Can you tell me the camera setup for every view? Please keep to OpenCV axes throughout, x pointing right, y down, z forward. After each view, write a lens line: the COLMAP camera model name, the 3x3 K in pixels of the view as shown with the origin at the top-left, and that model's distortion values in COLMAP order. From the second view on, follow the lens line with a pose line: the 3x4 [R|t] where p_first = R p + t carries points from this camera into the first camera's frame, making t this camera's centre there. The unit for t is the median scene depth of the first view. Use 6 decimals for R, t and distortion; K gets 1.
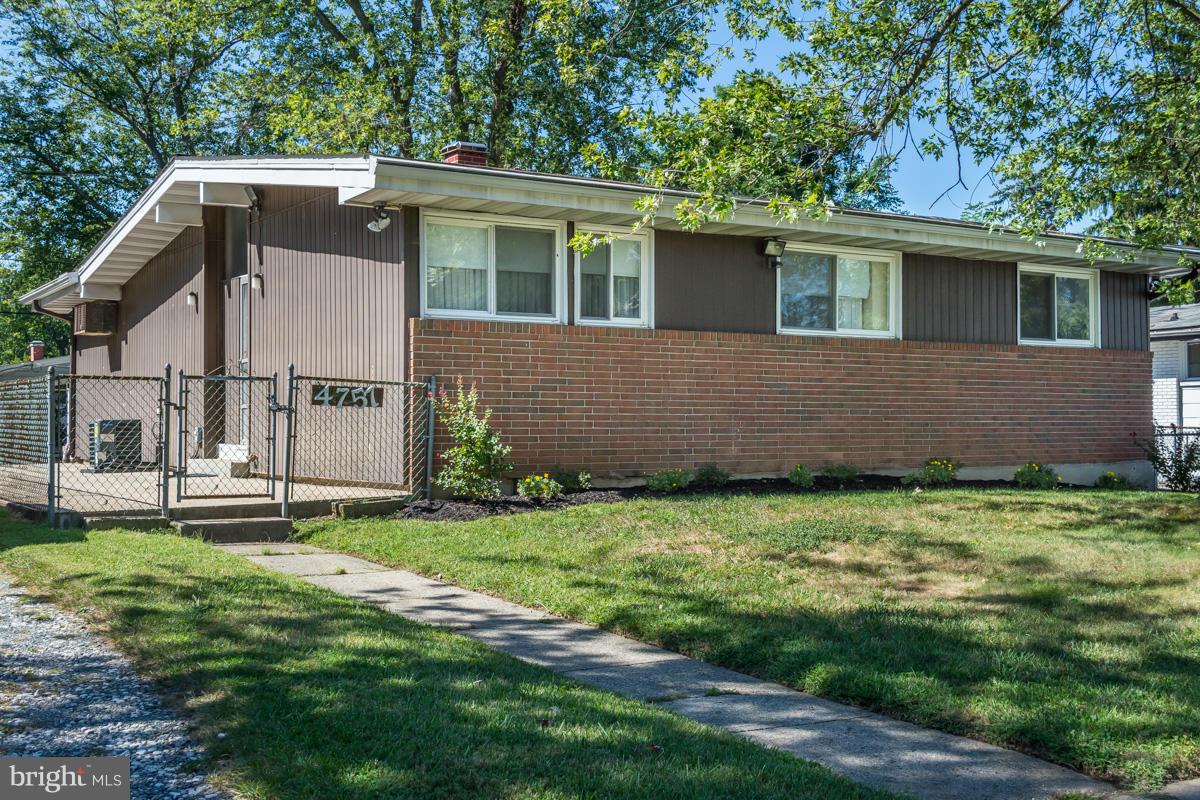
lens RADIAL K [[533.8, 0, 597.3], [0, 533.8, 406.4], [0, 0, 1]] dist [0.001640, 0.000340]
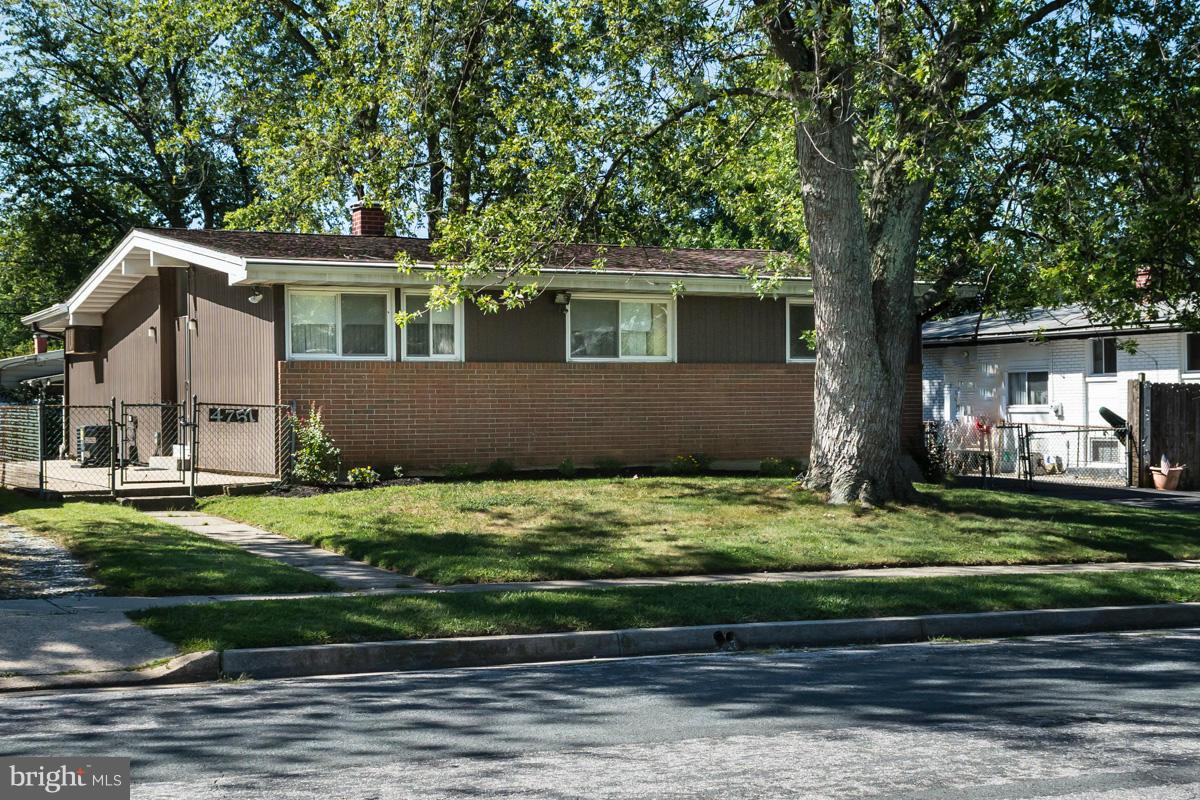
lens RADIAL K [[571.8, 0, 600.0], [0, 571.8, 400.0], [0, 0, 1]] dist [-0.002514, 0.007272]
pose [[0.999311, -0.008337, -0.036177, 0.560071], [0.008588, 0.999940, 0.006797, -0.058002], [0.036118, -0.007103, 0.999322, -0.514321]]
